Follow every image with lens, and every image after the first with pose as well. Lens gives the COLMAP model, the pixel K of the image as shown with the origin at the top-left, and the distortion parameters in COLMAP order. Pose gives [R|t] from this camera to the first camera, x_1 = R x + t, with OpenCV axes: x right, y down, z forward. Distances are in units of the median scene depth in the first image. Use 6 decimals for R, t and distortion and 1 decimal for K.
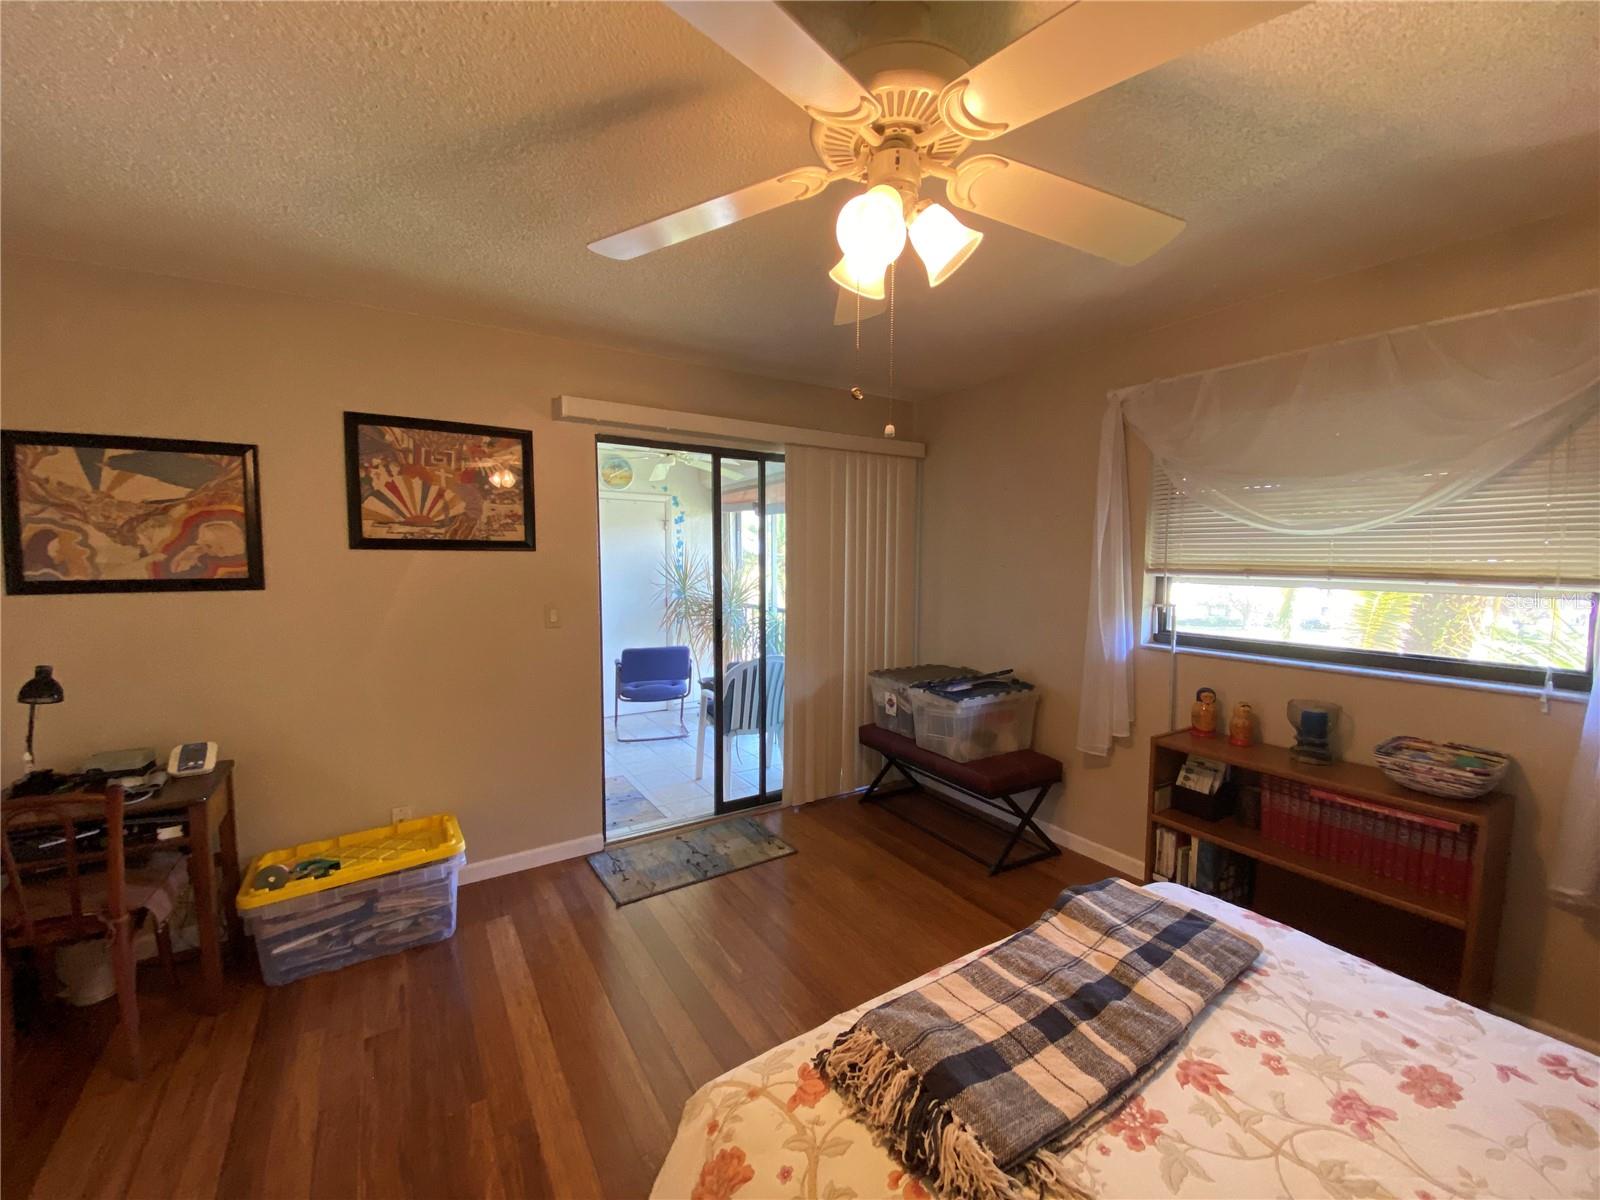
lens RADIAL K [[643.6, 0, 800.0], [0, 643.6, 600.0], [0, 0, 1]] dist [-0.004193, -0.000734]
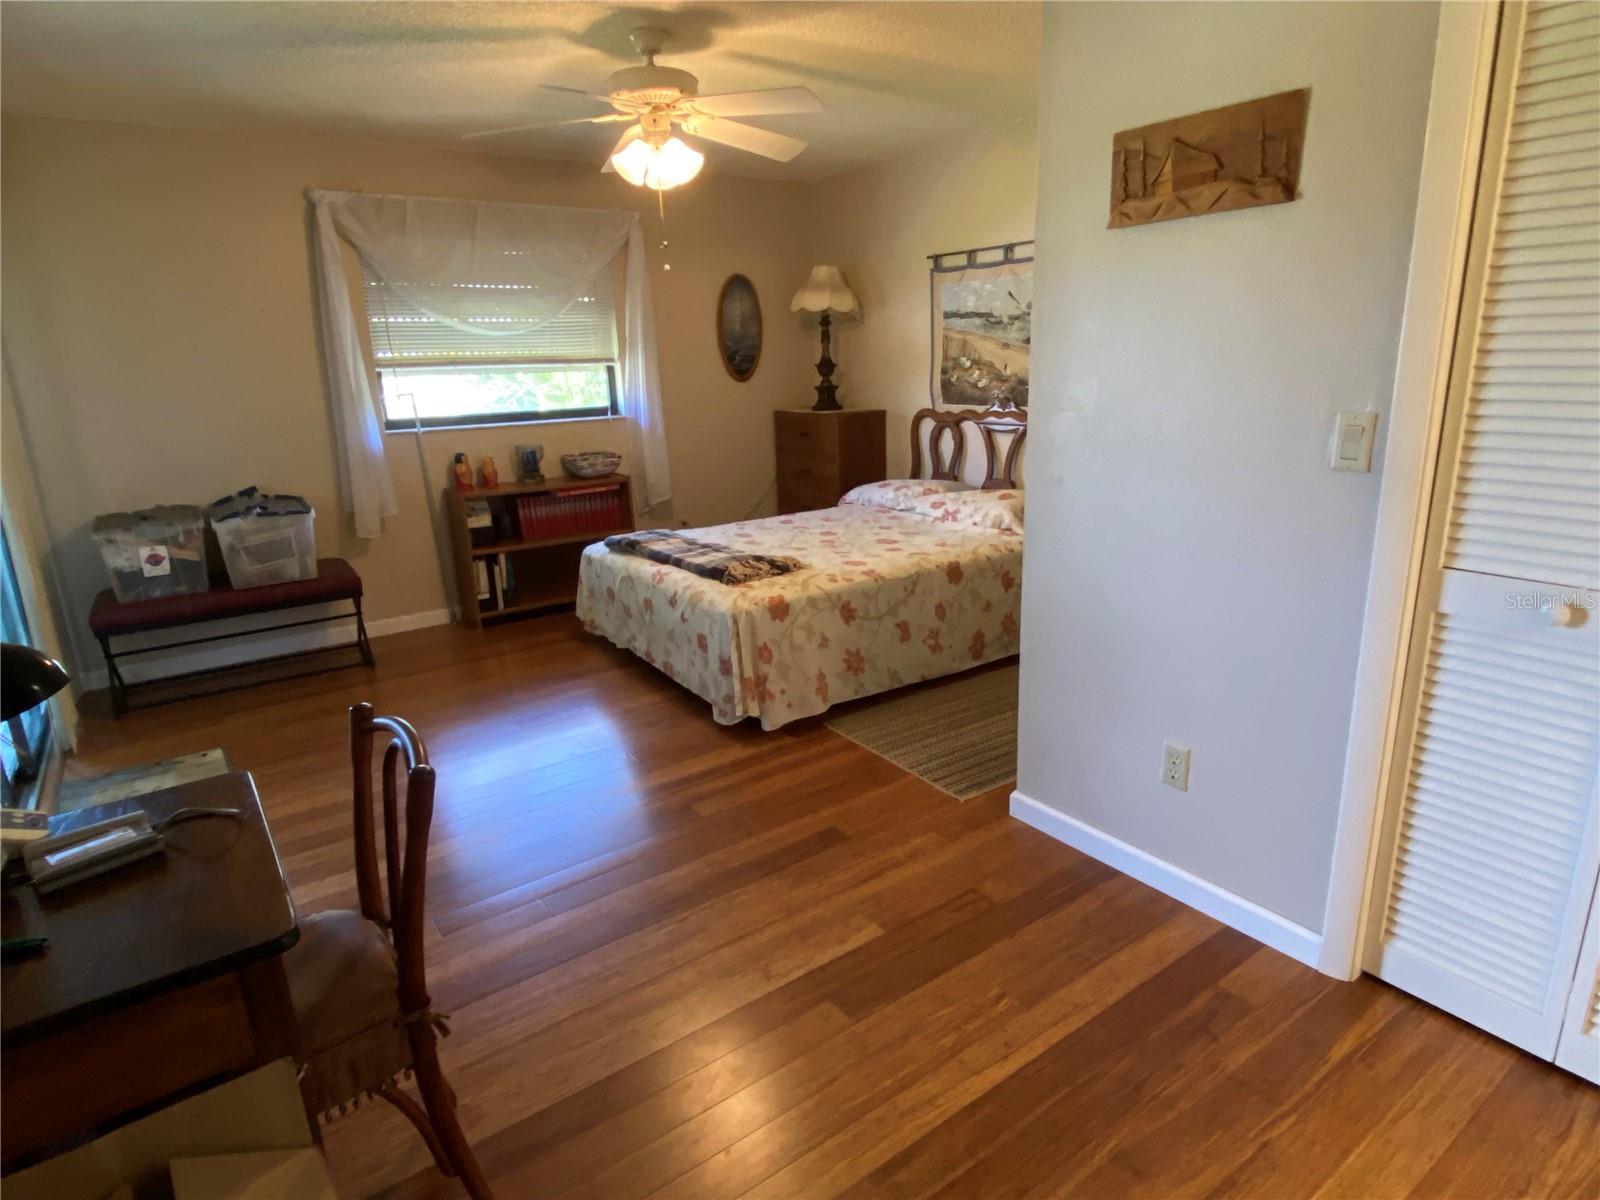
lens RADIAL K [[897.8, 0, 800.0], [0, 897.8, 600.0], [0, 0, 1]] dist [0.061976, -0.000072]
pose [[-0.071543, -0.261929, 0.962432, -1.342390], [0.115105, 0.956290, 0.268814, 0.000841], [-0.990774, 0.130012, -0.038267, 0.412492]]
